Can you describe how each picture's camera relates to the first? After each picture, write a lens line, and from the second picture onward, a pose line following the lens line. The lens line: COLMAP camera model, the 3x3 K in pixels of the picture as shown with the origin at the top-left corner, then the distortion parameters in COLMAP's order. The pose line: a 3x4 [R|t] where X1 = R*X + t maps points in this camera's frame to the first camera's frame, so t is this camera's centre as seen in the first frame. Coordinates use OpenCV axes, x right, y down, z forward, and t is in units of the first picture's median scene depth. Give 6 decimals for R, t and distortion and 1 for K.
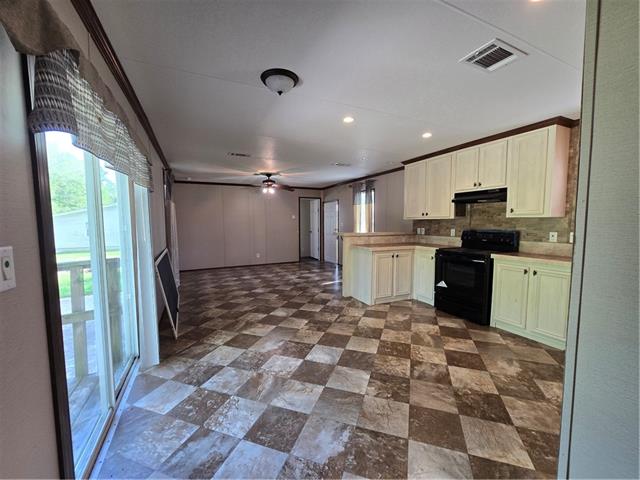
lens RADIAL K [[262.6, 0, 323.8], [0, 262.6, 238.1], [0, 0, 1]] dist [0.002214, -0.000477]
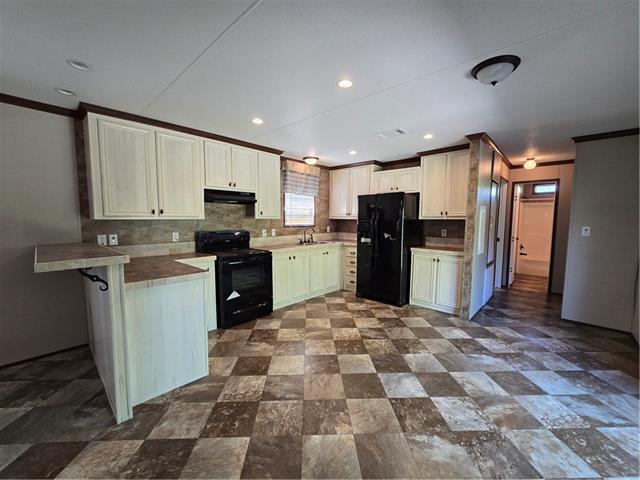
lens RADIAL K [[262.6, 0, 320.8], [0, 262.6, 238.2], [0, 0, 1]] dist [0.002214, -0.000477]
pose [[-0.361500, -0.064121, 0.930165, -0.467051], [0.060069, 0.993958, 0.091863, -0.077400], [-0.930435, 0.089082, -0.355464, 1.080734]]
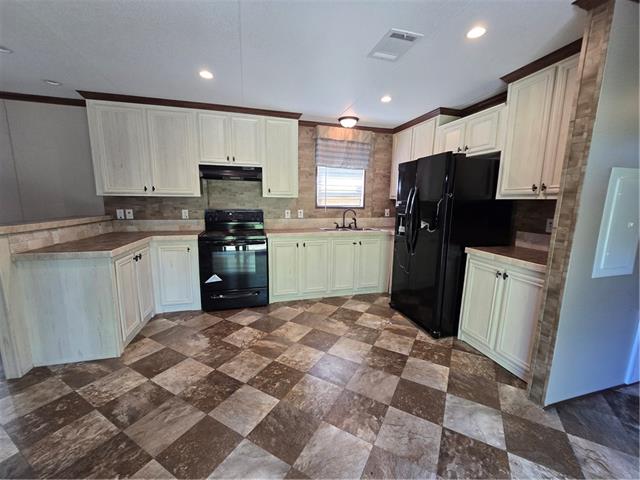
lens RADIAL K [[262.6, 0, 321.6], [0, 262.6, 241.2], [0, 0, 1]] dist [0.002214, -0.000477]
pose [[0.178688, -0.145235, 0.973128, -0.273622], [0.050704, 0.989091, 0.138307, -0.036135], [-0.982598, 0.024627, 0.184103, 0.552737]]
